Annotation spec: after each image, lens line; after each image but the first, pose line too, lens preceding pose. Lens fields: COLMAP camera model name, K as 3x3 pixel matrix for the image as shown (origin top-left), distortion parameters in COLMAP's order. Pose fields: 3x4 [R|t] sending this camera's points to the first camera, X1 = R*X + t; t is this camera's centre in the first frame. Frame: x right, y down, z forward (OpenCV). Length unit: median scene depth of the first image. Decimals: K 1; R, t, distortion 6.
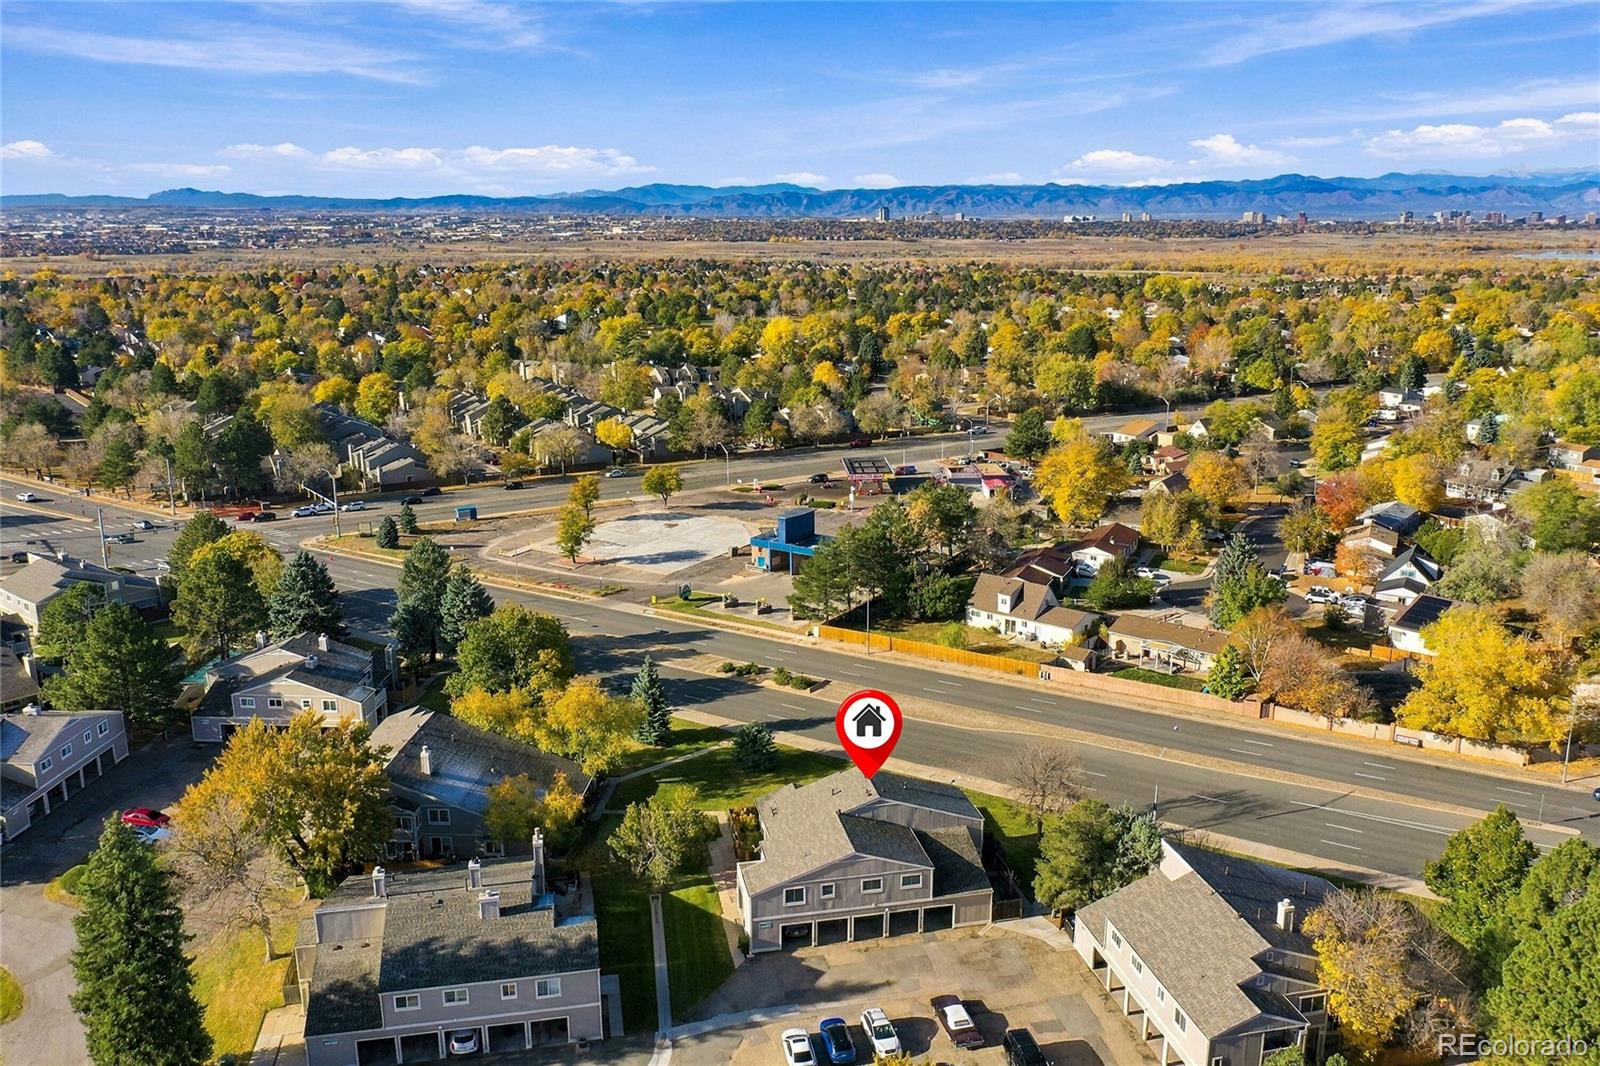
lens RADIAL K [[1261.5, 0, 809.7], [0, 1261.5, 523.0], [0, 0, 1]] dist [-0.008749, -0.004267]
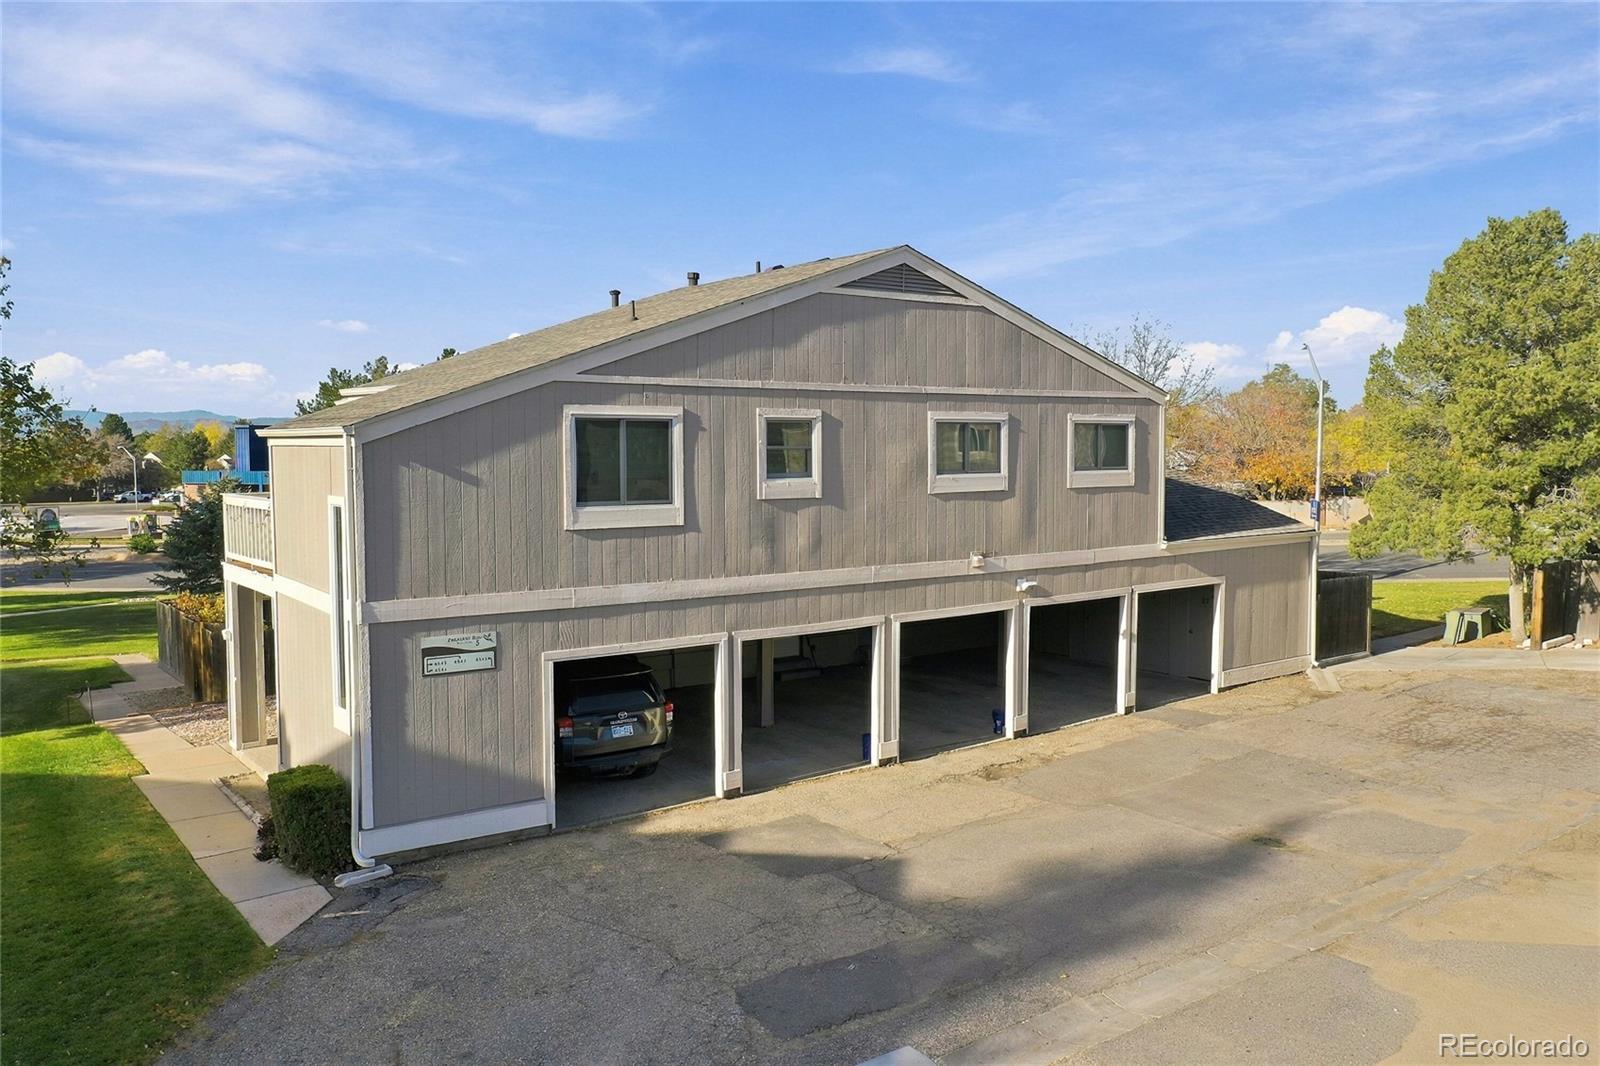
lens RADIAL K [[1252.3, 0, 796.6], [0, 1252.3, 537.1], [0, 0, 1]] dist [-0.014472, -0.036326]
pose [[0.910393, -0.029988, 0.412656, -0.057040], [0.100992, 0.983308, -0.151348, 0.315701], [-0.401229, 0.179462, 0.898225, 0.798633]]
